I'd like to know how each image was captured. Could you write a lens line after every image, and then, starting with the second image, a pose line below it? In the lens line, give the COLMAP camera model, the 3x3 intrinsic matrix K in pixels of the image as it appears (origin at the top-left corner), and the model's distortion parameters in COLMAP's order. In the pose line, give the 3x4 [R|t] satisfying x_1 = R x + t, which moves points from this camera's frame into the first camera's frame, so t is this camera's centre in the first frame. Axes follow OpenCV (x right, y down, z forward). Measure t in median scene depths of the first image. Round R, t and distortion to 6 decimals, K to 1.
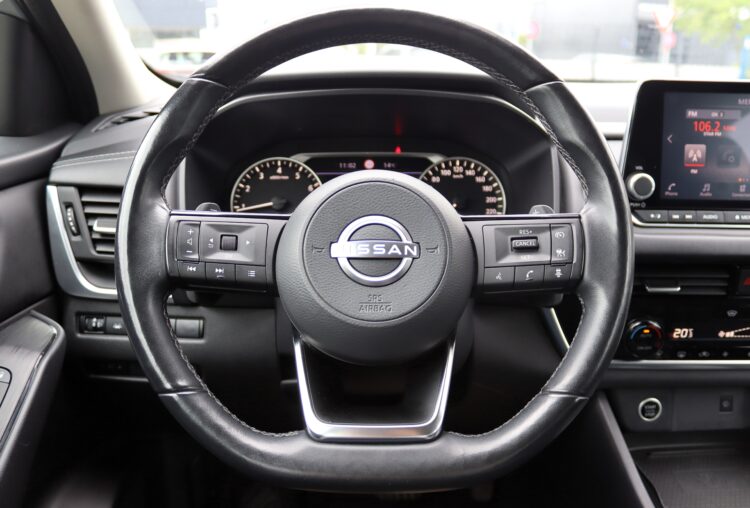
lens RADIAL K [[636.5, 0, 358.6], [0, 636.5, 237.8], [0, 0, 1]] dist [-0.142615, 0.082531]
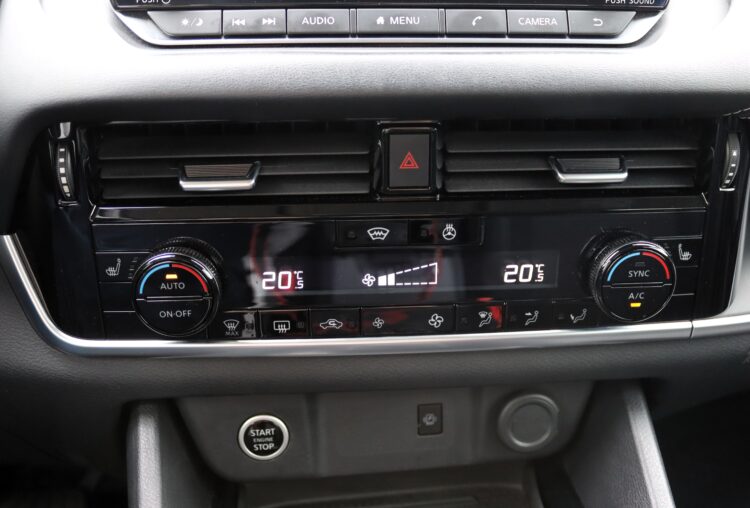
lens RADIAL K [[713.6, 0, 374.6], [0, 713.6, 249.6], [0, 0, 1]] dist [-0.094693, 0.000000]
pose [[0.994426, -0.033948, 0.099820, 0.555065], [0.027746, 0.997635, 0.062878, 0.101975], [-0.101718, -0.059758, 0.993017, 0.466365]]
